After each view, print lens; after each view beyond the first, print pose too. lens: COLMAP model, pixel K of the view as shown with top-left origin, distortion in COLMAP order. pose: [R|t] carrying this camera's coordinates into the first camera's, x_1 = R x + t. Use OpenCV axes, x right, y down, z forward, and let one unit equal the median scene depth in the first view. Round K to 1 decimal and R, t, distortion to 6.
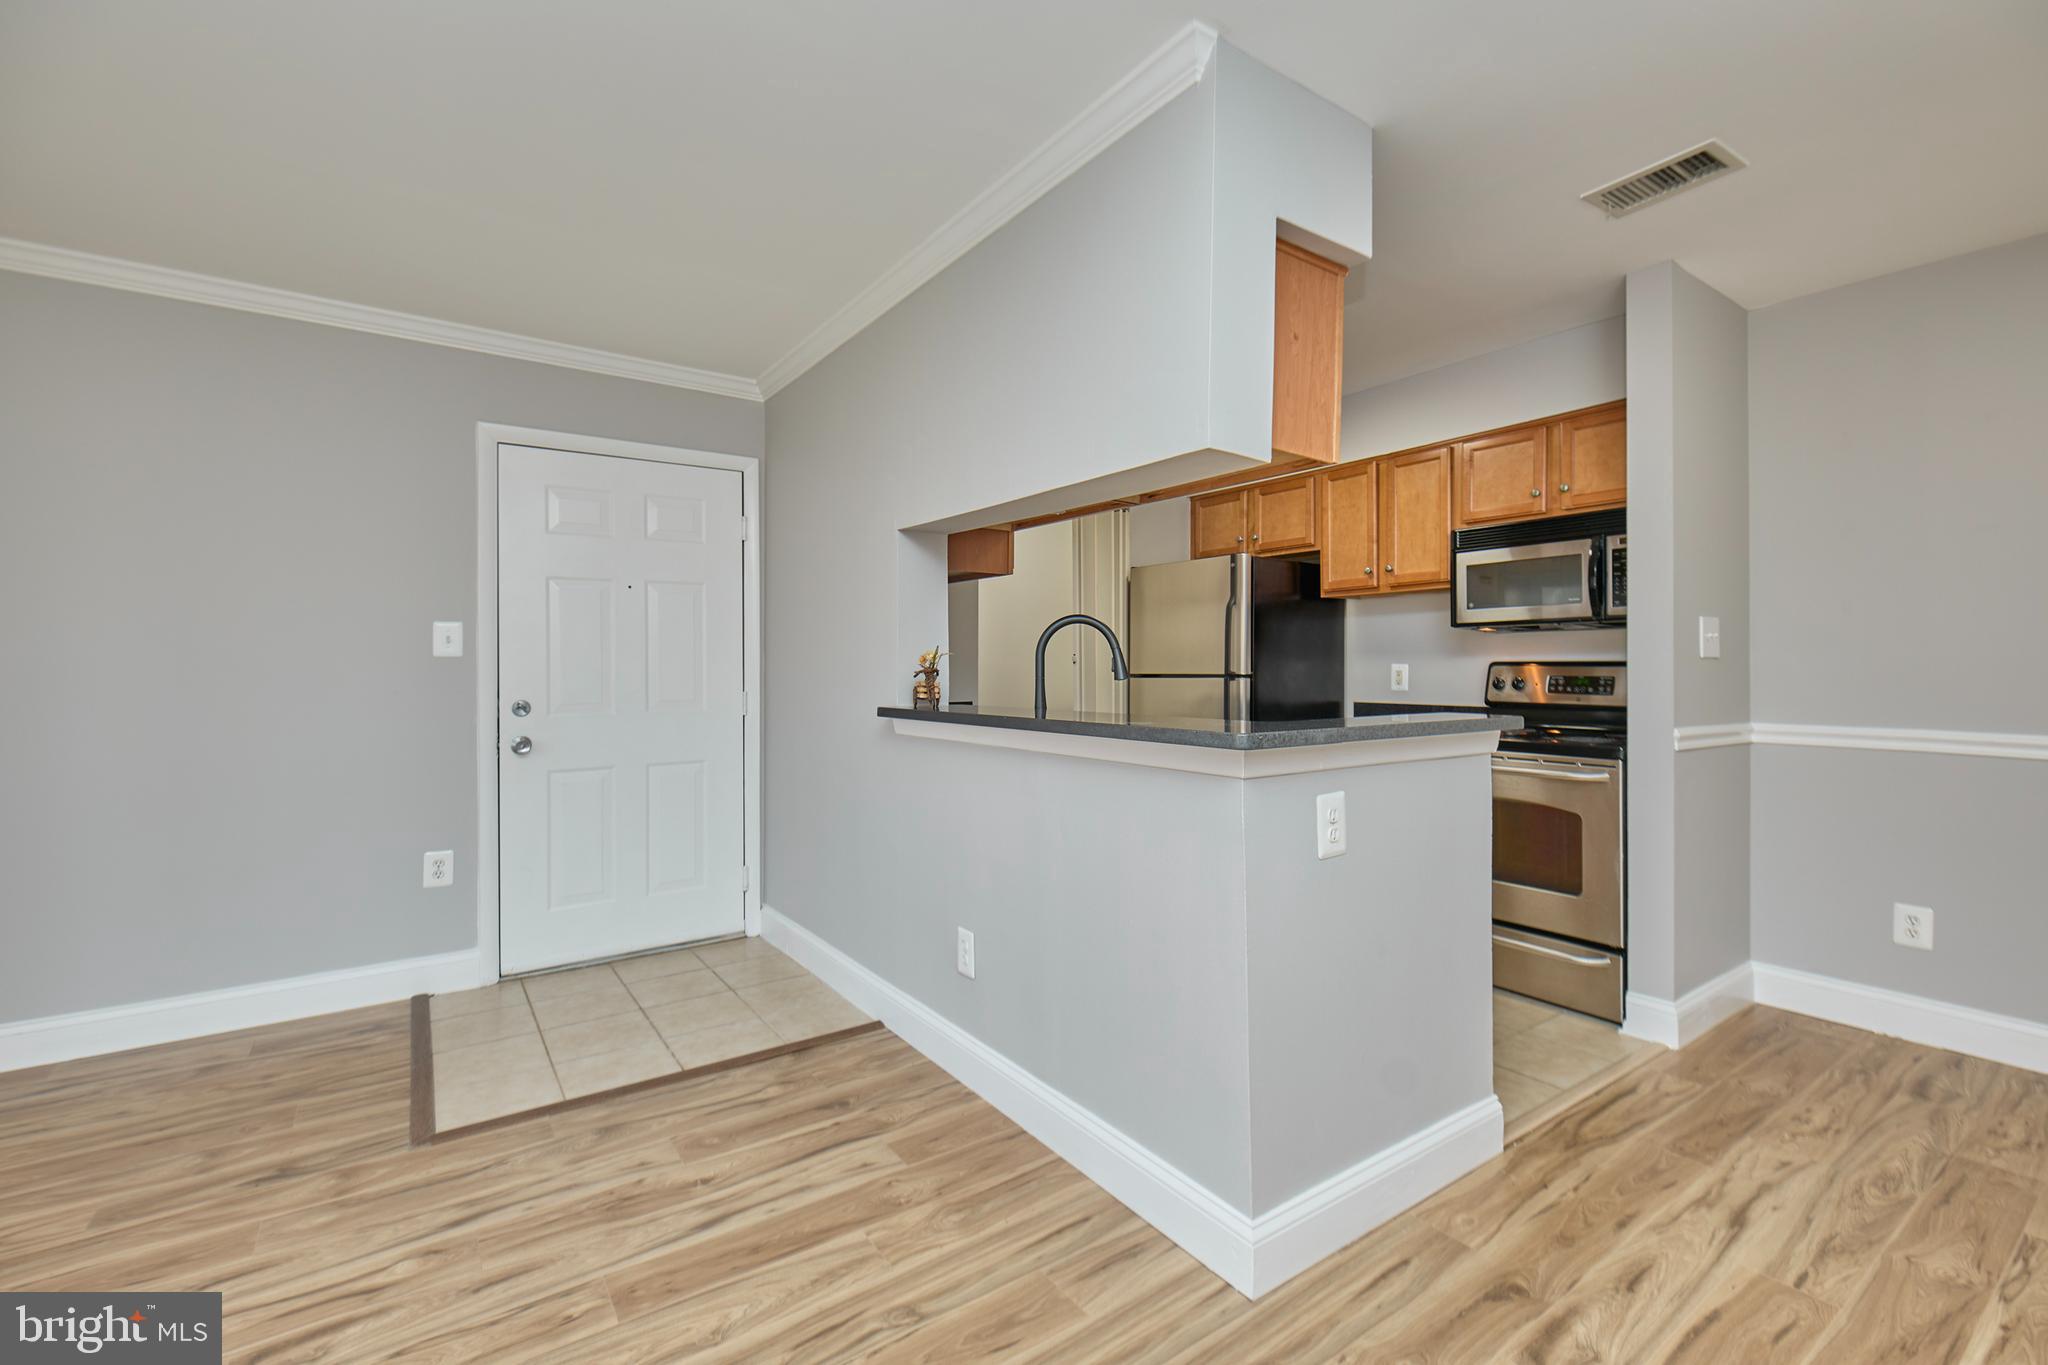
lens RADIAL K [[897.9, 0, 1008.6], [0, 897.9, 671.1], [0, 0, 1]] dist [0.003584, -0.002805]
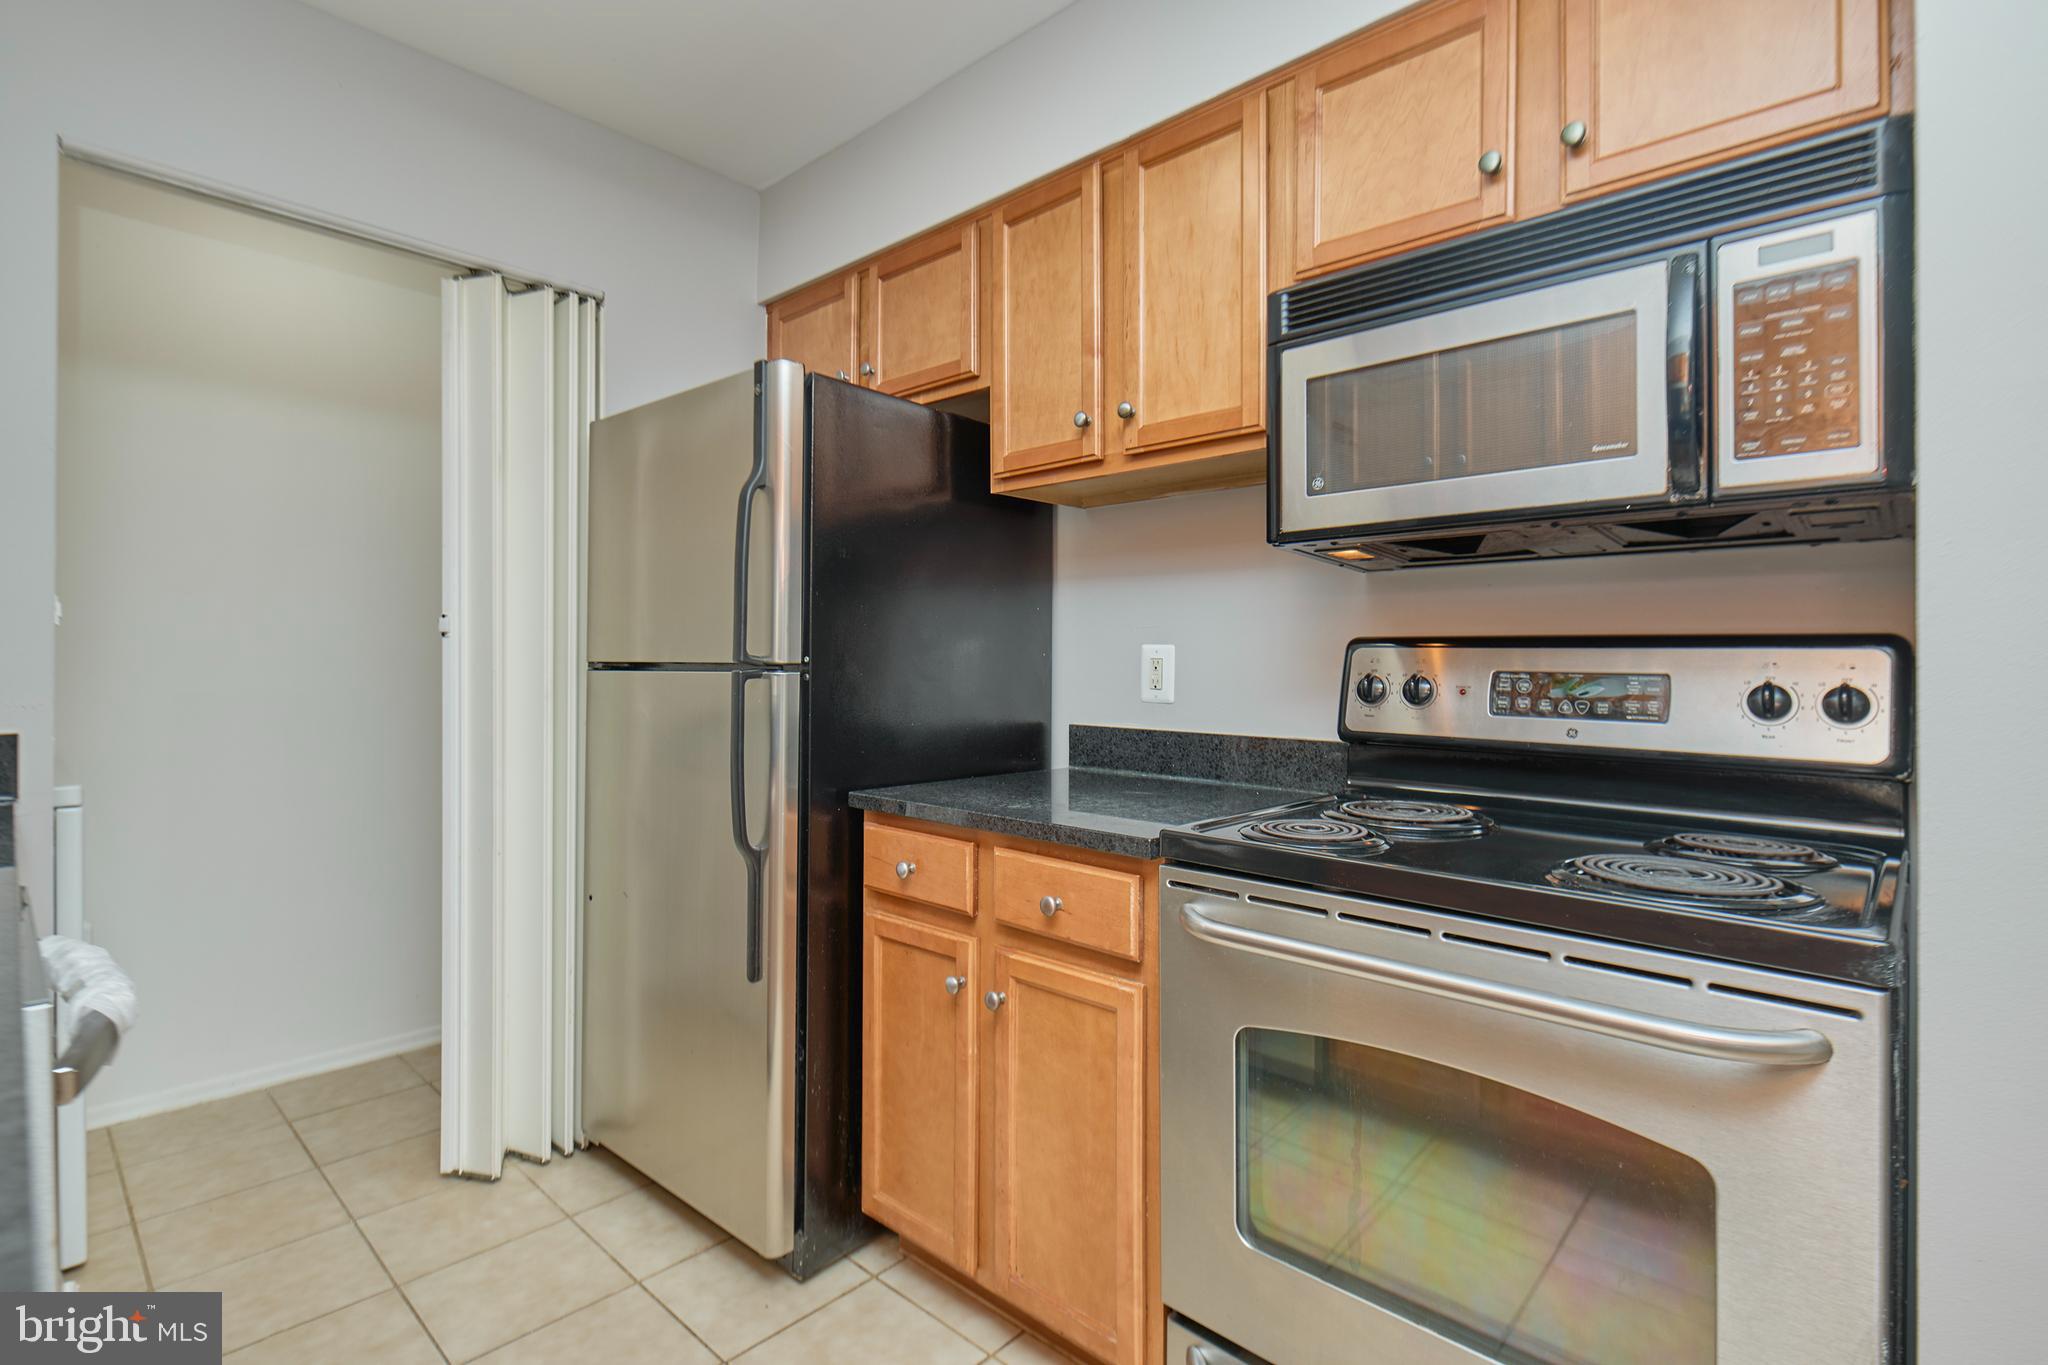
lens RADIAL K [[993.3, 0, 979.2], [0, 993.3, 638.8], [0, 0, 1]] dist [0.005224, 0.000455]
pose [[0.981043, 0.012949, 0.193357, 0.329482], [-0.007662, 0.999577, -0.028068, 0.005529], [-0.193638, 0.026055, 0.980727, 0.691915]]
